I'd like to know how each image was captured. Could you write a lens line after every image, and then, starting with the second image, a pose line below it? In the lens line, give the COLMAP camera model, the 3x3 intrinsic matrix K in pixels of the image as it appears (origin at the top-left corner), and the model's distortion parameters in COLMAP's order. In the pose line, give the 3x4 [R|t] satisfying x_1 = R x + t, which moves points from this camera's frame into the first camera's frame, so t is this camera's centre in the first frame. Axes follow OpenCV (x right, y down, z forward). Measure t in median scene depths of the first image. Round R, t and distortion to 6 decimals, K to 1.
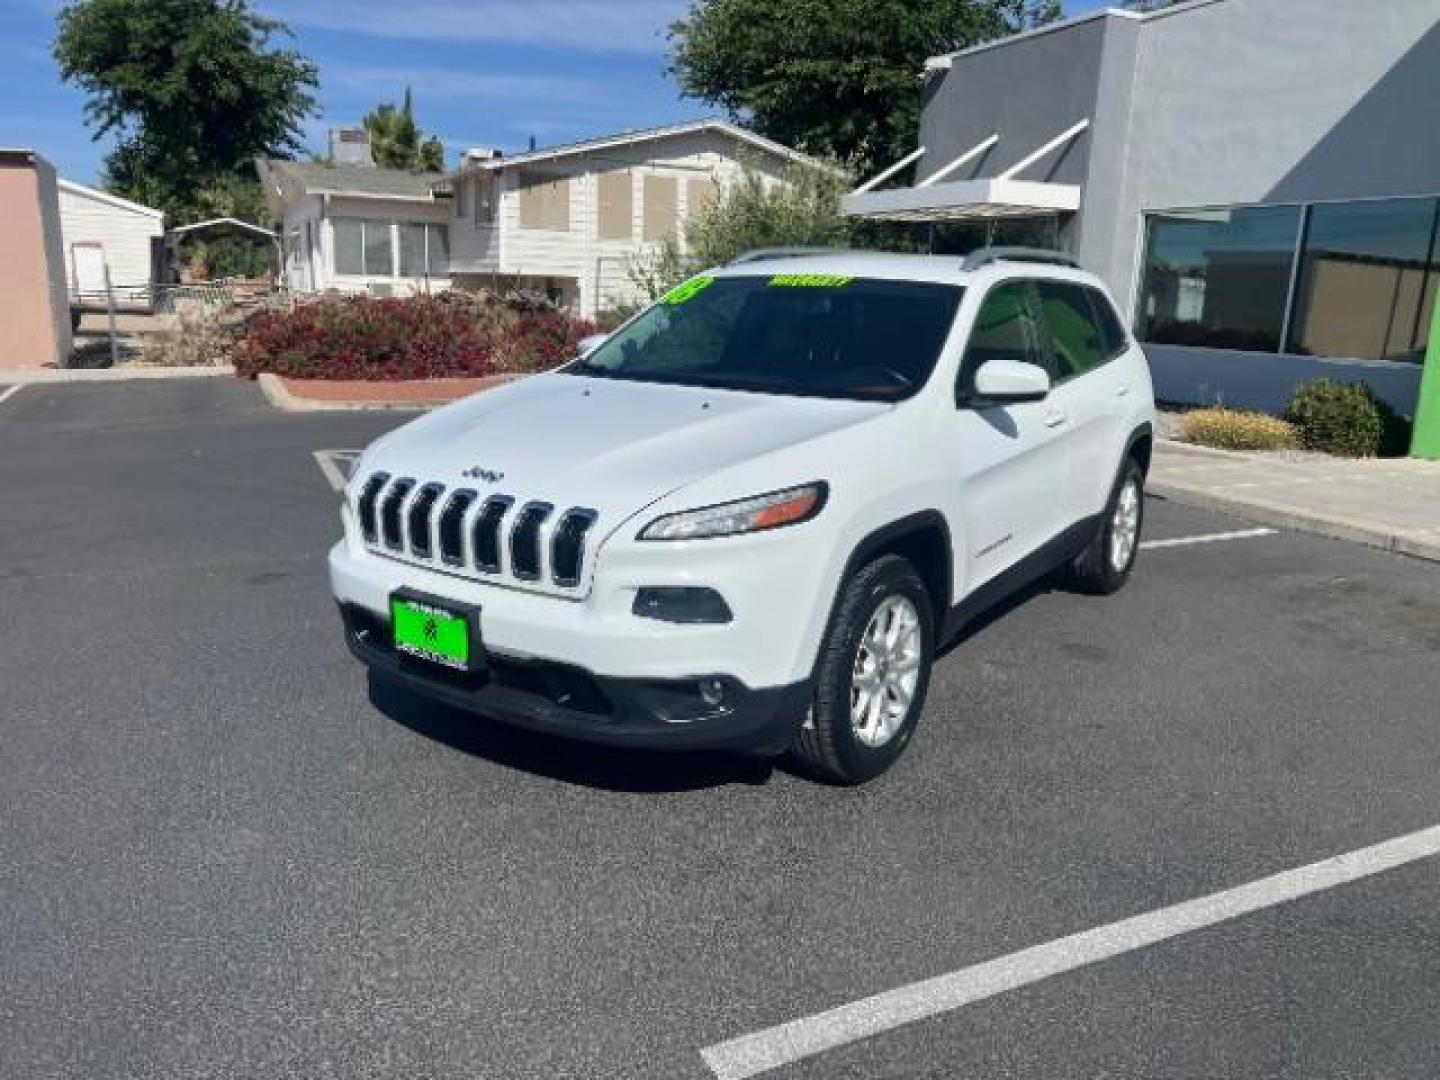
lens RADIAL K [[1089.7, 0, 730.1], [0, 1089.7, 536.9], [0, 0, 1]] dist [0.065830, -0.074989]
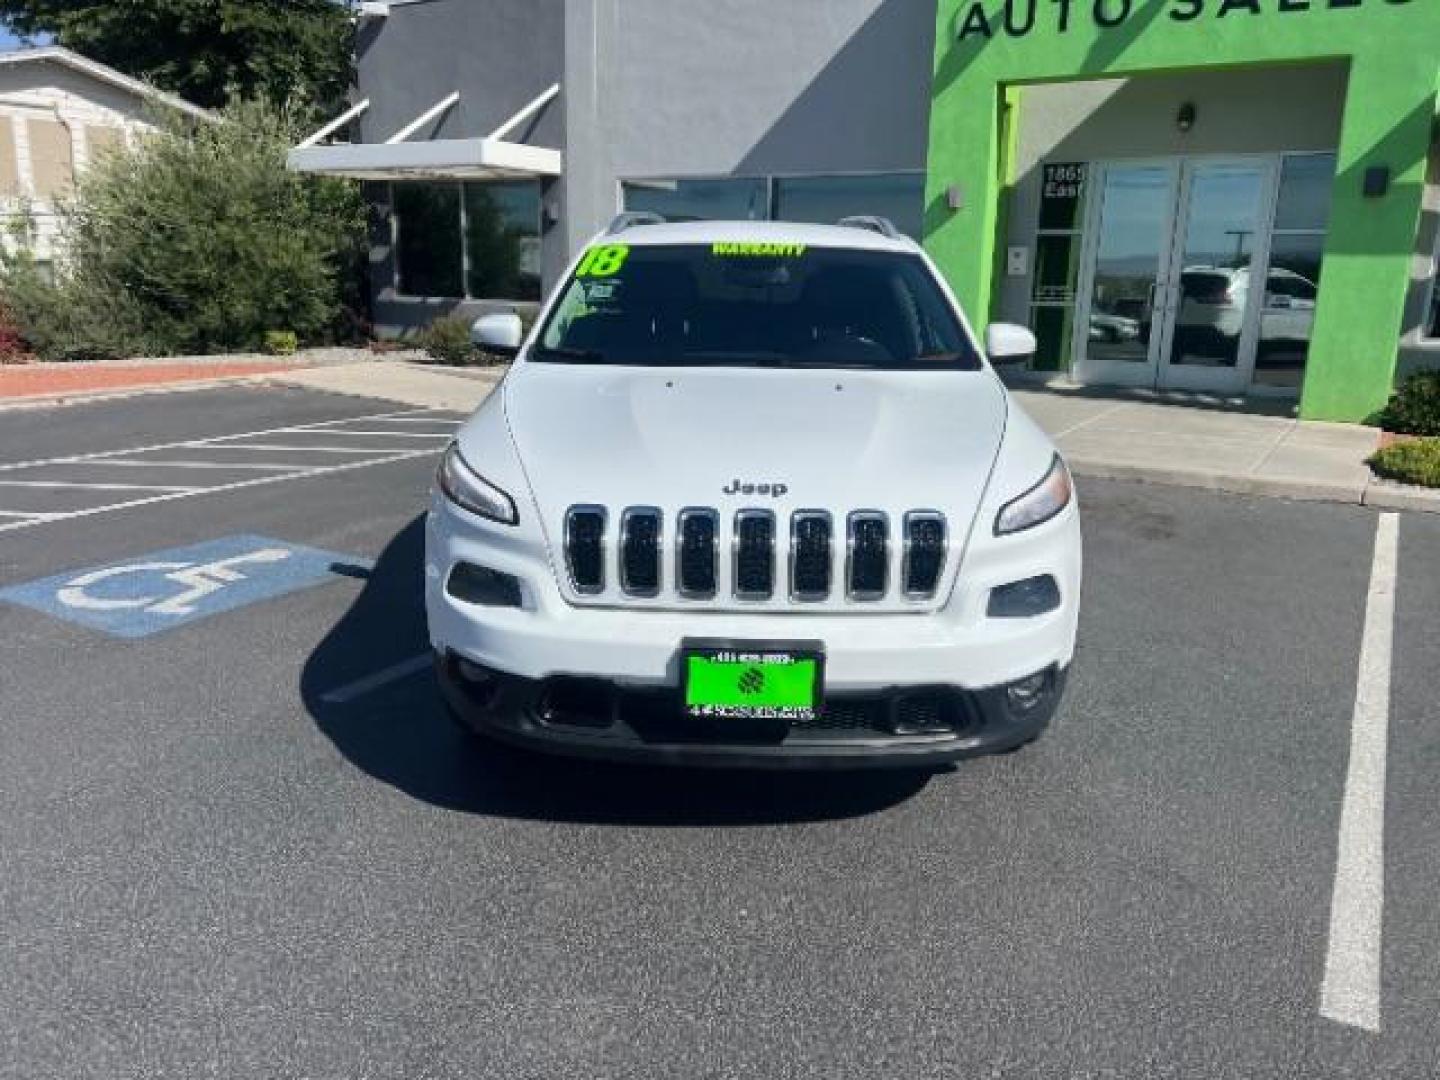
lens RADIAL K [[1087.3, 0, 720.0], [0, 1087.3, 540.0], [0, 0, 1]] dist [0.061288, -0.063862]
pose [[0.837748, -0.149818, 0.525102, -0.173674], [0.131028, 0.988684, 0.073041, -0.020696], [-0.530103, 0.007614, 0.847899, 0.076861]]
